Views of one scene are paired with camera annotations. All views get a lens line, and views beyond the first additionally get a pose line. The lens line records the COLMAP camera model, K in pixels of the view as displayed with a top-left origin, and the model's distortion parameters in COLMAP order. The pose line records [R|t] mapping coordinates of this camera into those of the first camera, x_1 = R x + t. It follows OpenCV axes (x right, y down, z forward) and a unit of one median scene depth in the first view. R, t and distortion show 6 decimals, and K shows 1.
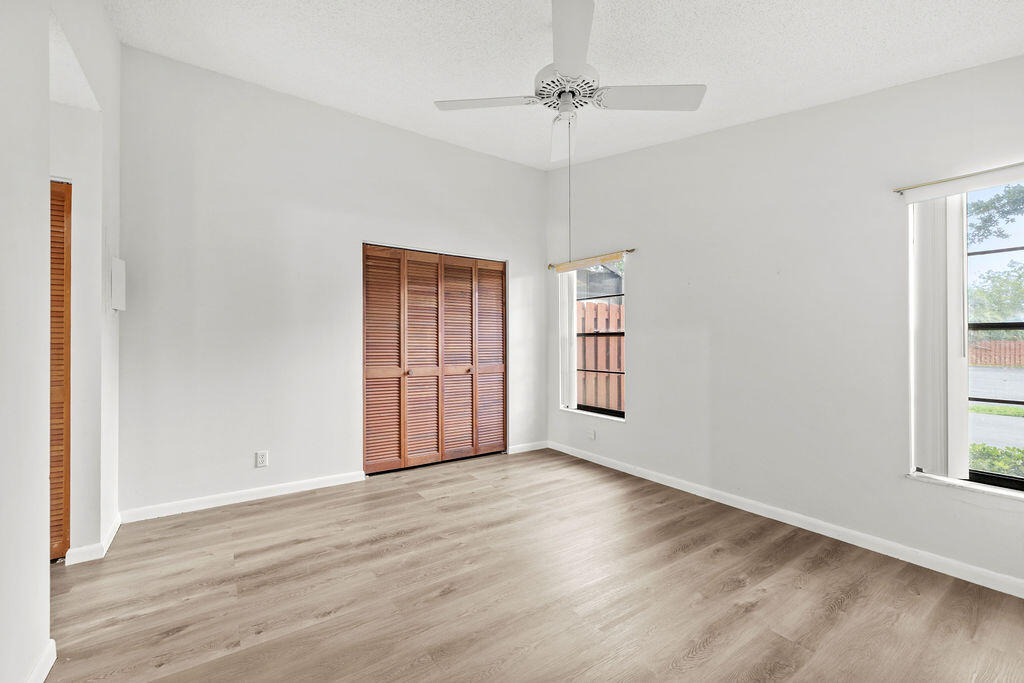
lens RADIAL K [[431.4, 0, 513.4], [0, 431.4, 340.3], [0, 0, 1]] dist [0.003578, -0.000253]
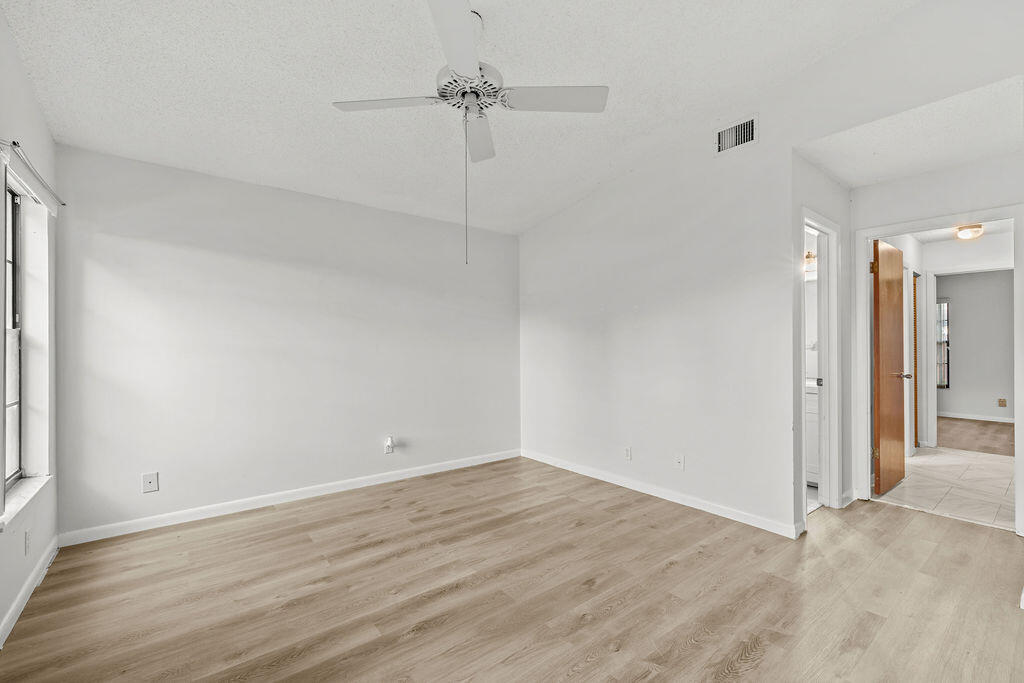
lens RADIAL K [[431.4, 0, 510.5], [0, 431.4, 345.9], [0, 0, 1]] dist [0.003578, -0.000253]
pose [[-0.998745, -0.004631, -0.049867, 0.053248], [-0.004329, 0.999972, -0.006162, 0.000844], [0.049894, -0.005938, -0.998737, 1.120991]]
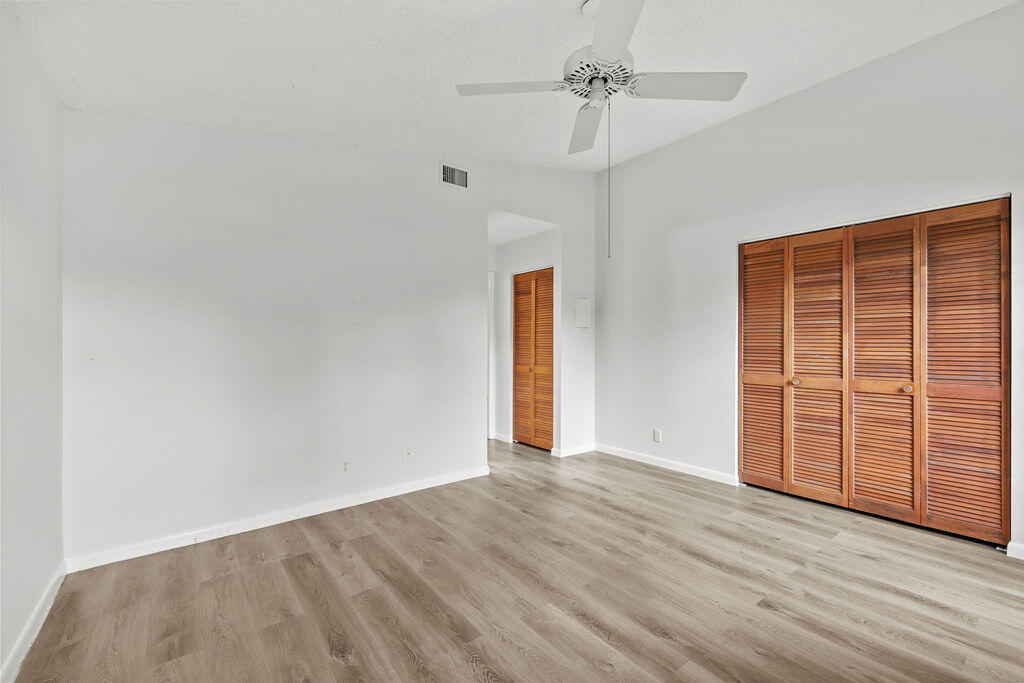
lens RADIAL K [[431.4, 0, 513.5], [0, 431.4, 341.7], [0, 0, 1]] dist [0.003578, -0.000253]
pose [[0.048605, -0.006792, -0.998795, 0.600399], [0.005315, 0.999964, -0.006541, -0.000963], [0.998804, -0.004991, 0.048639, 0.437670]]
